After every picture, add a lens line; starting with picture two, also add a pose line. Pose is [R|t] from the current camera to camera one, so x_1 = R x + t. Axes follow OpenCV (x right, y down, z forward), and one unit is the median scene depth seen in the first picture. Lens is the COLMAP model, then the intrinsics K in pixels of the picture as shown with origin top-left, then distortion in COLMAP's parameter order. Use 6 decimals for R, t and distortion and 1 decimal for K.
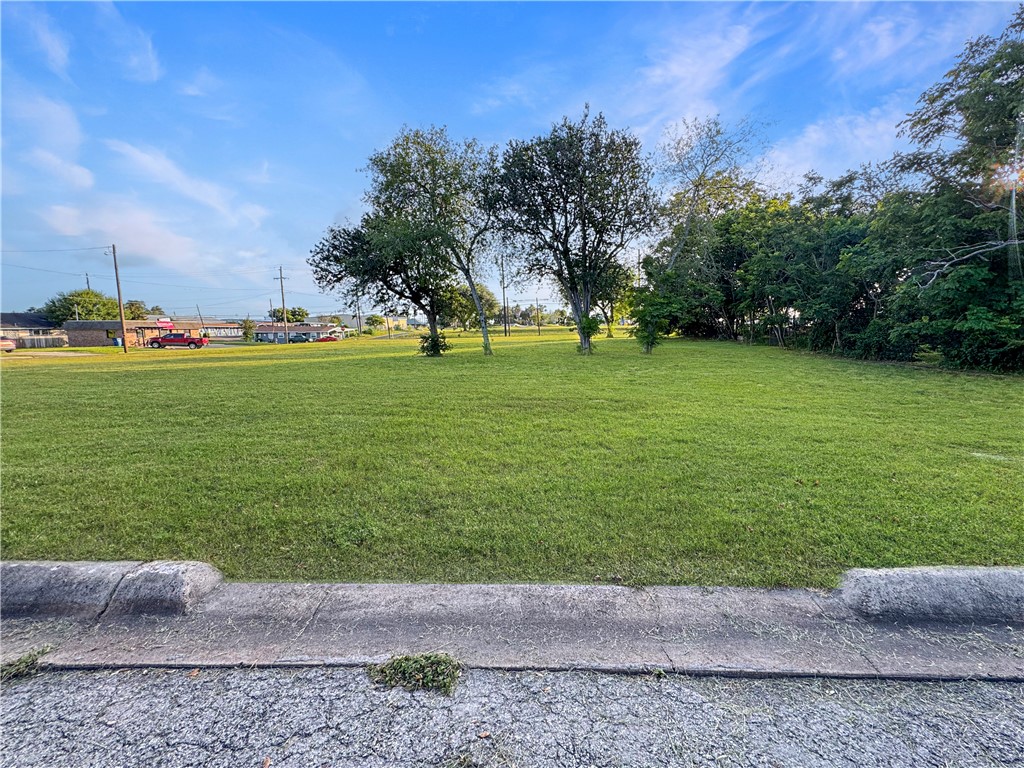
lens RADIAL K [[466.3, 0, 541.3], [0, 466.3, 360.7], [0, 0, 1]] dist [0.001205, 0.000602]
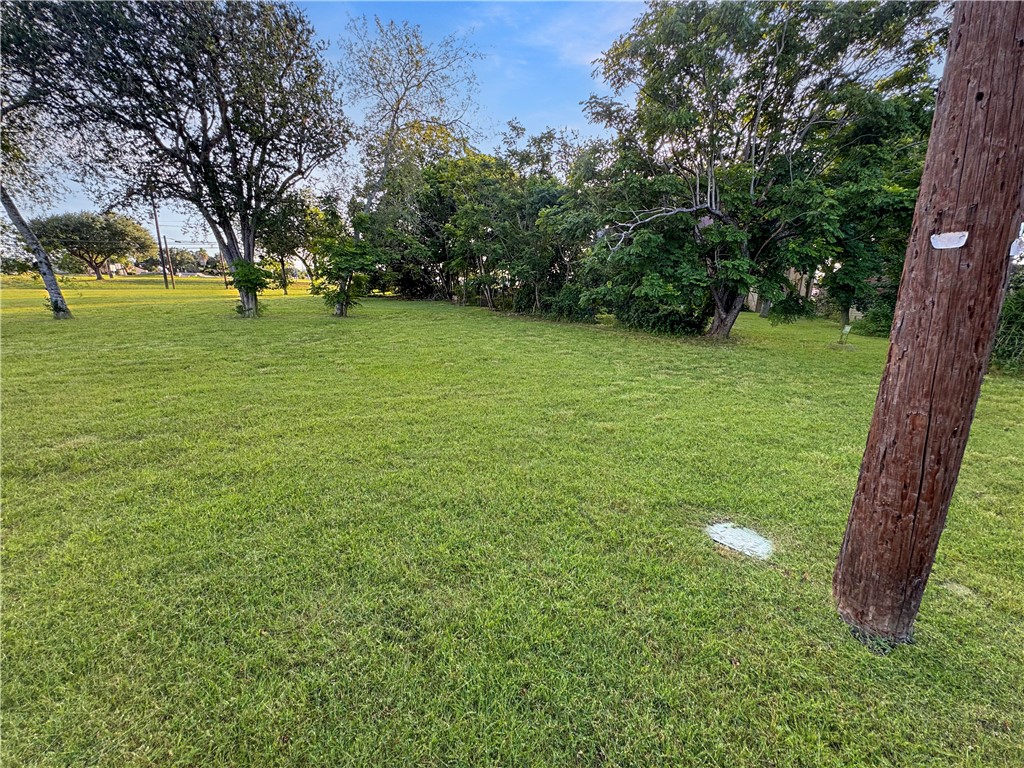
lens RADIAL K [[416.0, 0, 512.4], [0, 416.0, 381.2], [0, 0, 1]] dist [0.000275, 0.000902]
pose [[0.877829, -0.075083, 0.473052, 0.135372], [0.000624, 0.987816, 0.155628, -0.015402], [-0.478974, -0.136319, 0.867180, 0.199631]]
